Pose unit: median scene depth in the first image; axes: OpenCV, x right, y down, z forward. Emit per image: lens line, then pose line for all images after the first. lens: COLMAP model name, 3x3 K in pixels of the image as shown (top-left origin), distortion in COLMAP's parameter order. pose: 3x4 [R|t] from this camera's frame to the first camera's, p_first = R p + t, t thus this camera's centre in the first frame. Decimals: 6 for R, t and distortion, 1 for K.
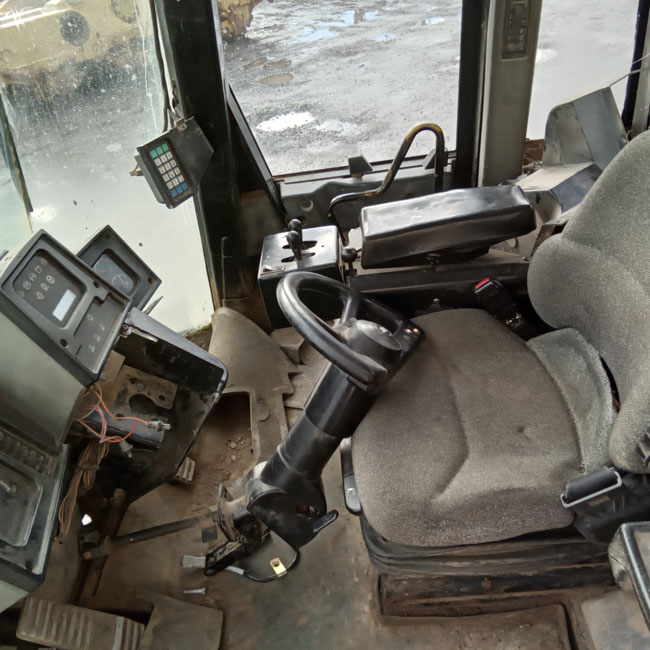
lens RADIAL K [[605.9, 0, 327.4], [0, 605.9, 333.7], [0, 0, 1]] dist [0.071834, -0.106496]
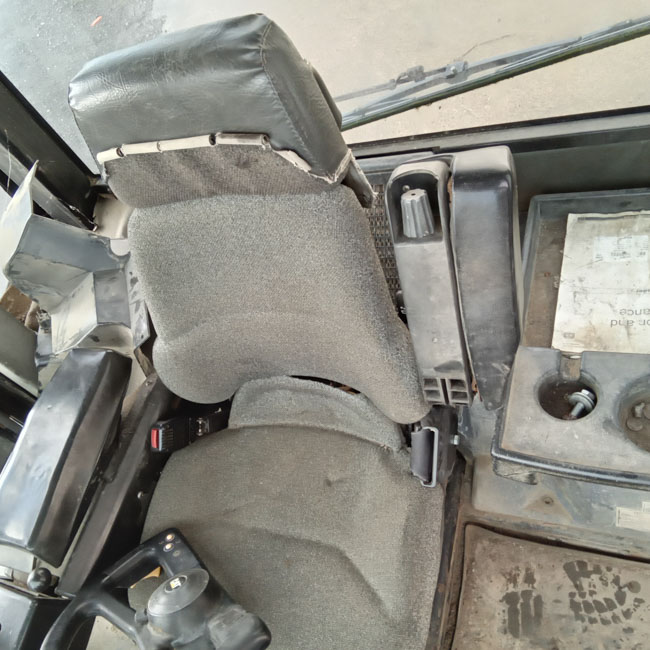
lens RADIAL K [[614.7, 0, 313.2], [0, 614.7, 324.7], [0, 0, 1]] dist [0.074863, -0.128020]
pose [[0.336302, -0.769479, 0.542957, -0.020955], [0.814438, 0.527114, 0.242573, -0.178463], [-0.472855, 0.360627, 0.803963, 0.110474]]
